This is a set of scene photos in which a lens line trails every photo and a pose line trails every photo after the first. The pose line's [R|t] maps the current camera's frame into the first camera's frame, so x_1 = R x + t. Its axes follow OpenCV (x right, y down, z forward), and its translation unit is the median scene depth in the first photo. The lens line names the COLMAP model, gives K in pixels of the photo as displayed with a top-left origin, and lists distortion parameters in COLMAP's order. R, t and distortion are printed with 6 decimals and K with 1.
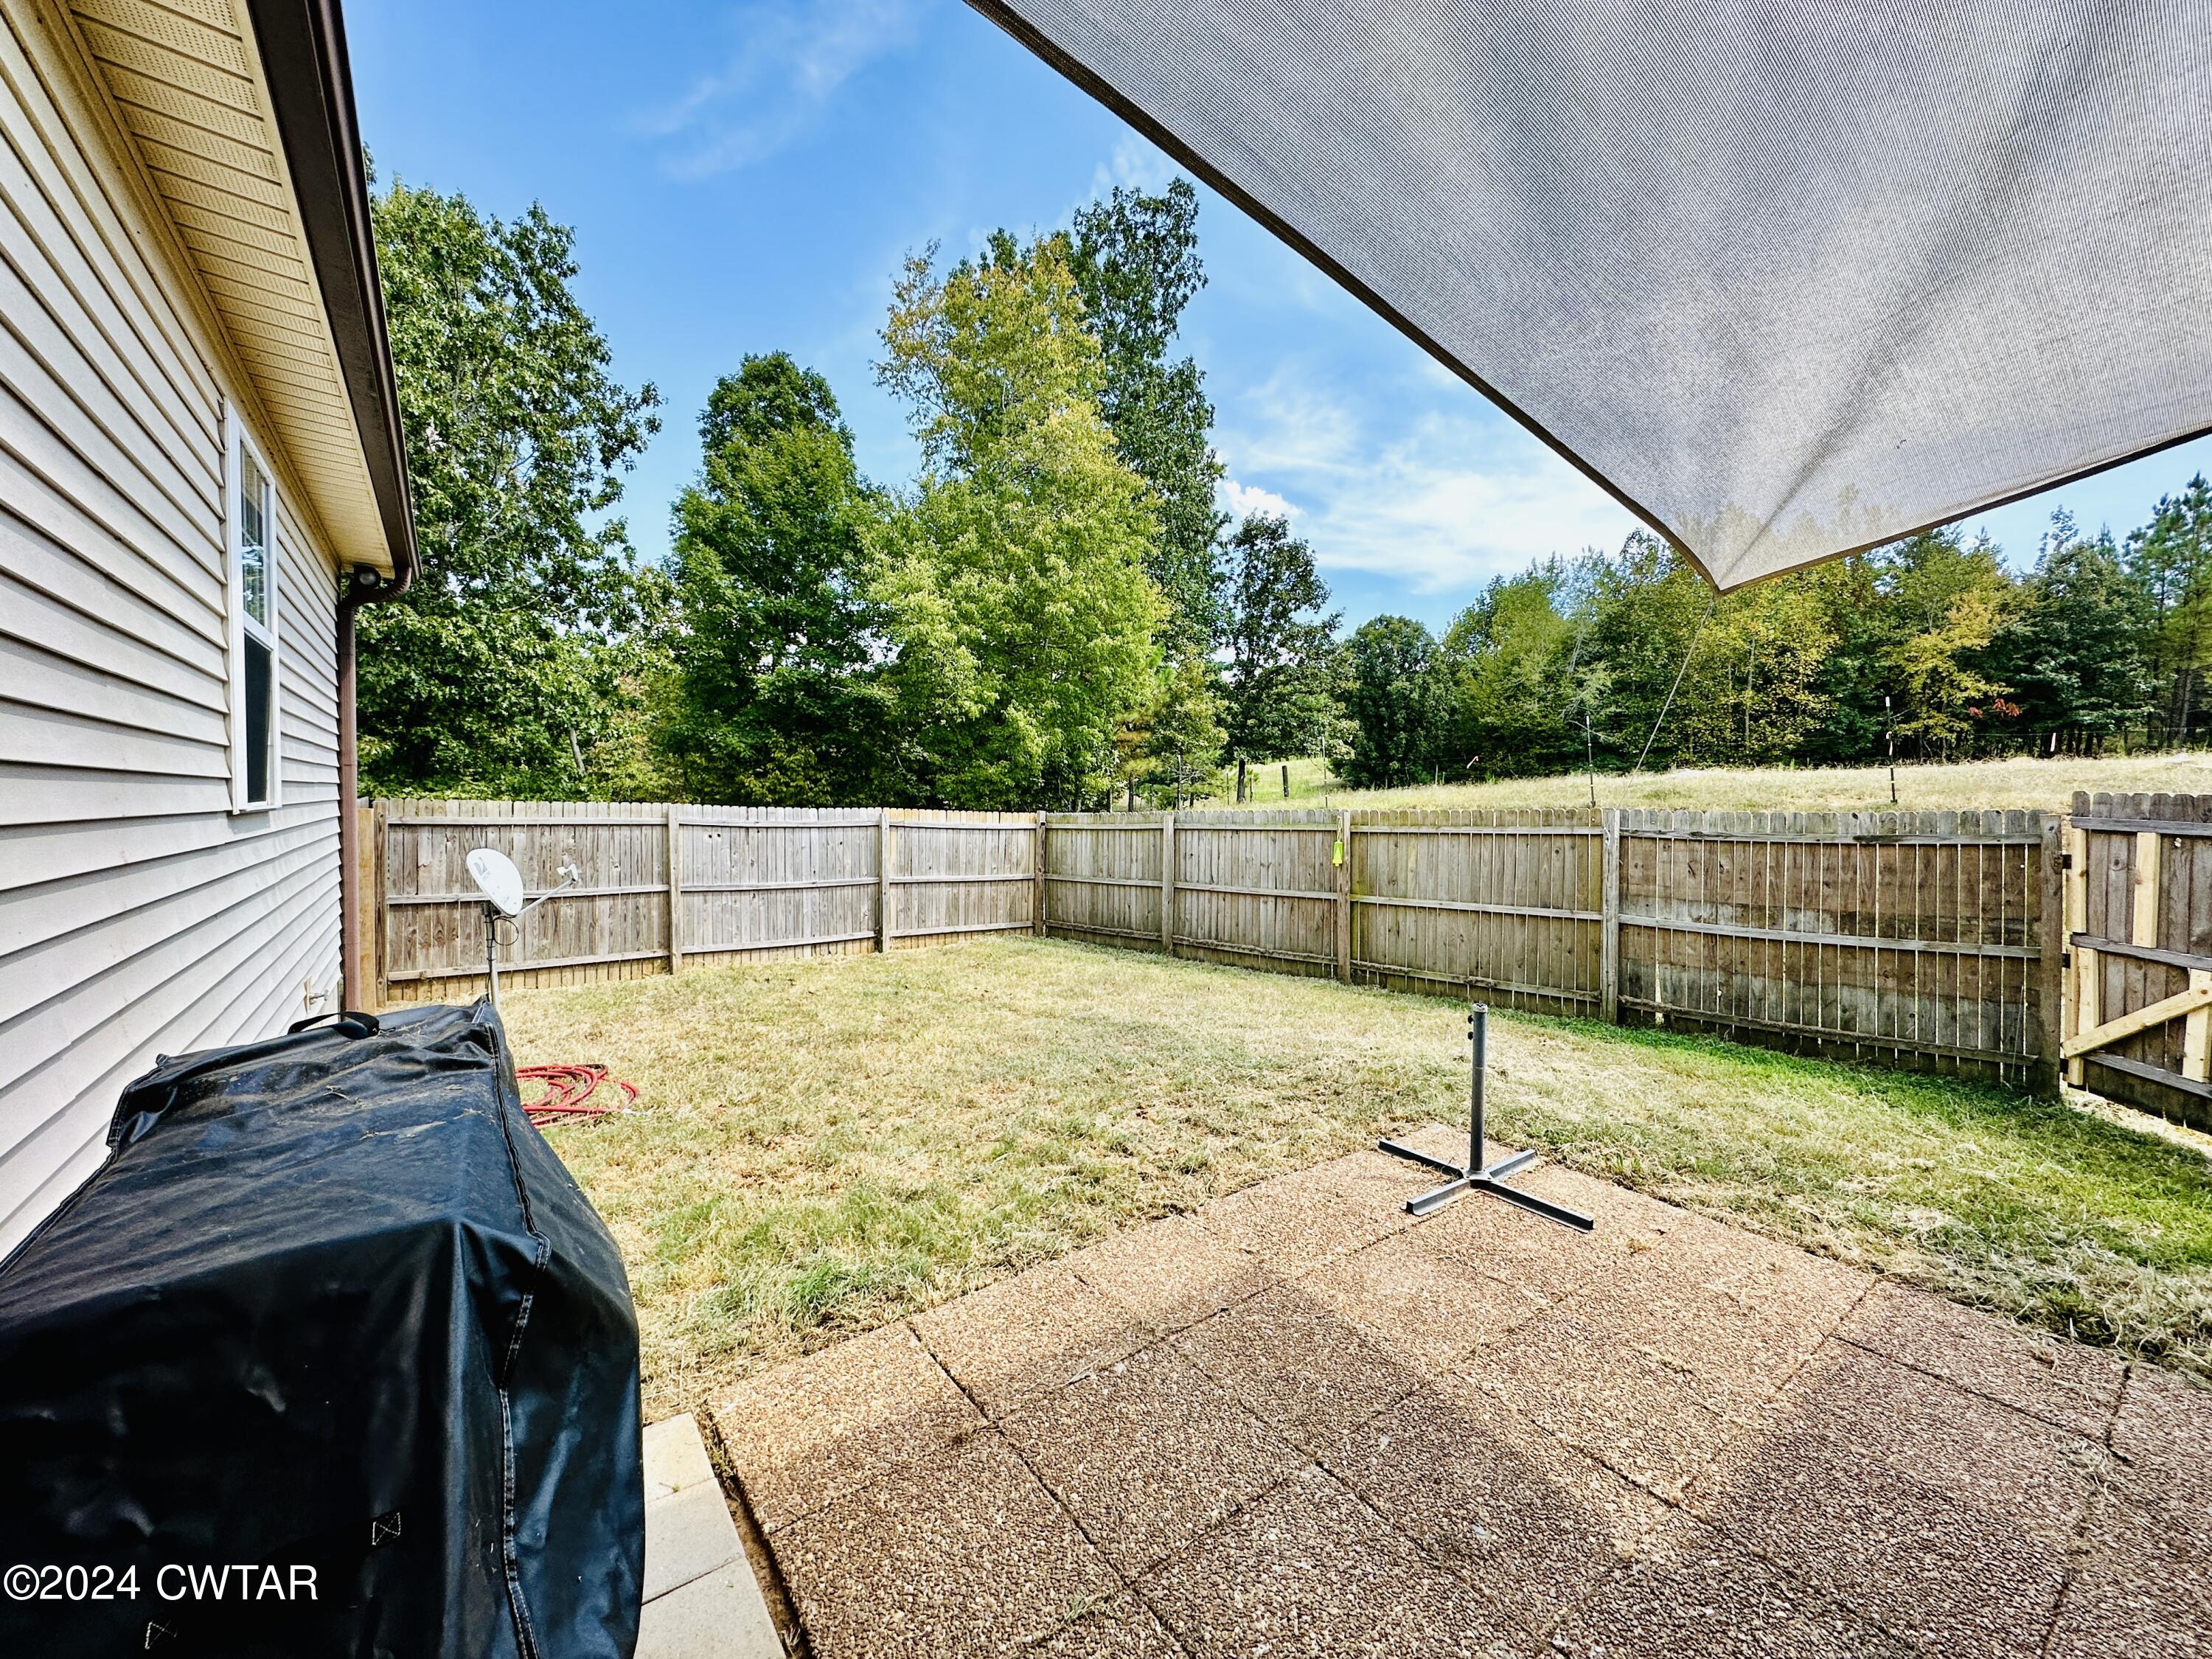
lens RADIAL K [[884.7, 0, 1108.0], [0, 884.7, 829.4], [0, 0, 1]] dist [-0.003577, 0.000727]
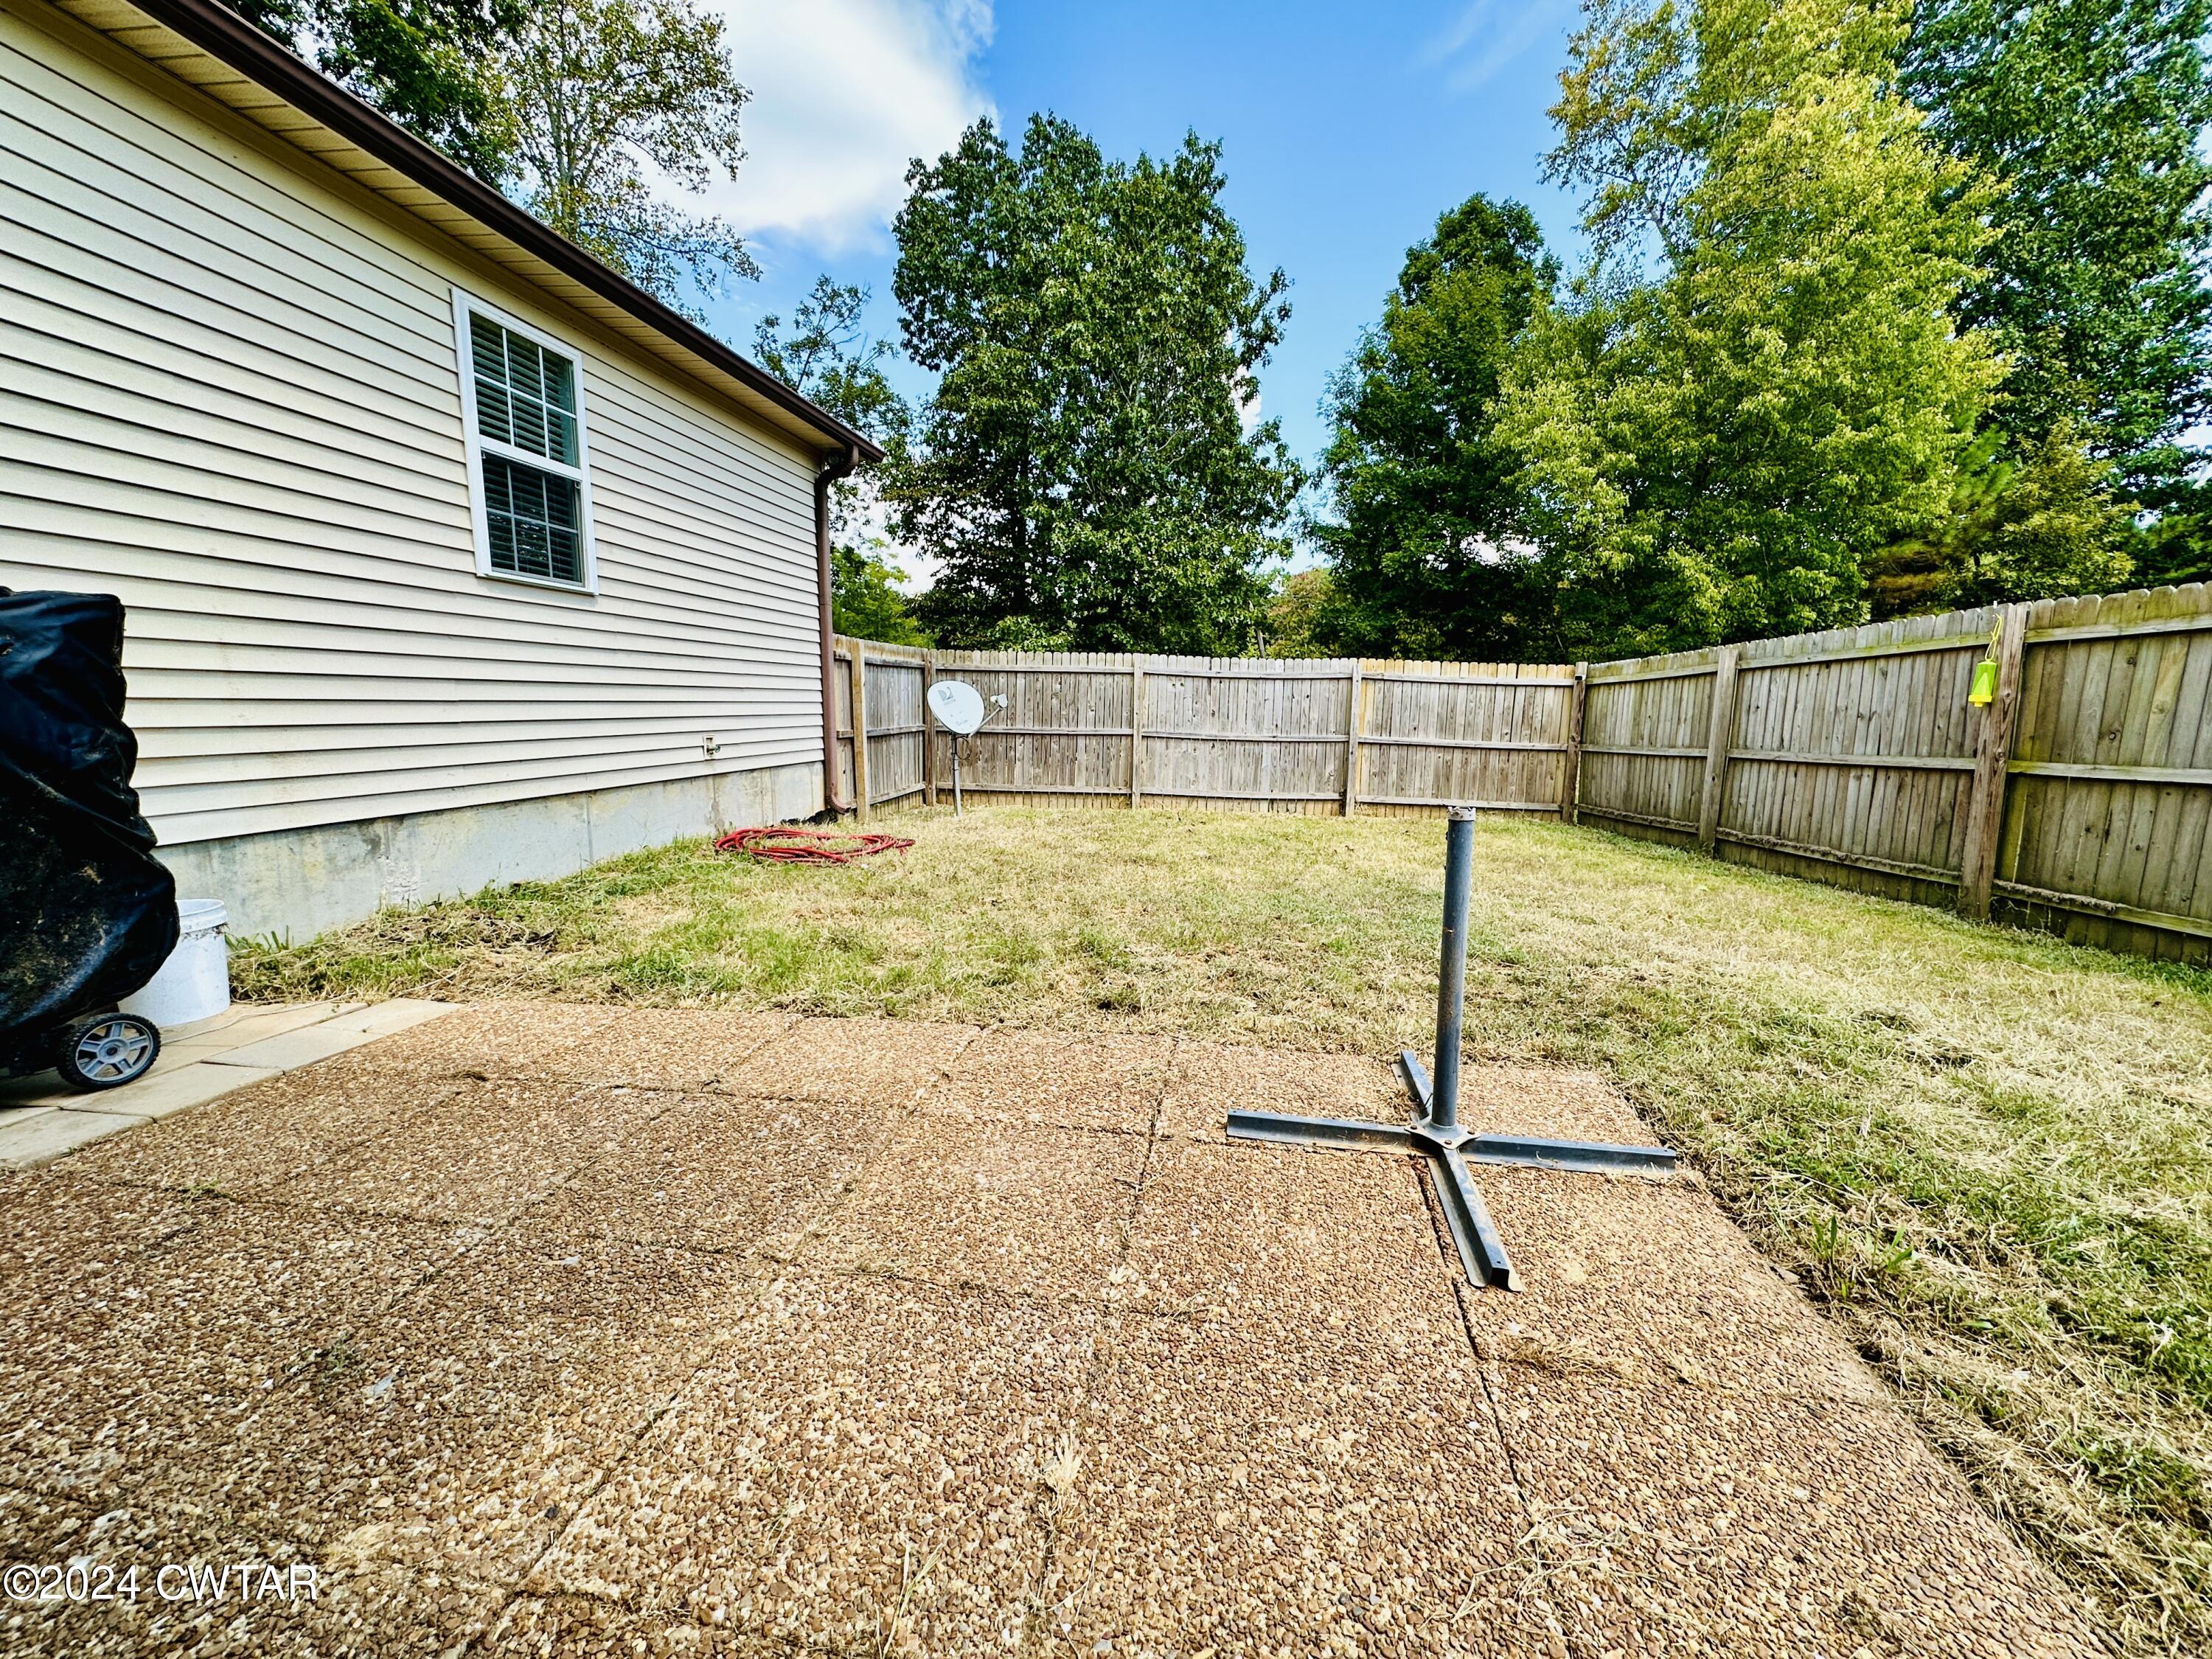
lens RADIAL K [[884.7, 0, 1106.9], [0, 884.7, 830.1], [0, 0, 1]] dist [-0.003577, 0.000727]
pose [[0.690177, 0.096211, -0.717216, 0.205214], [-0.025663, 0.993753, 0.108612, 0.051563], [0.723186, -0.056556, 0.688334, 0.162314]]
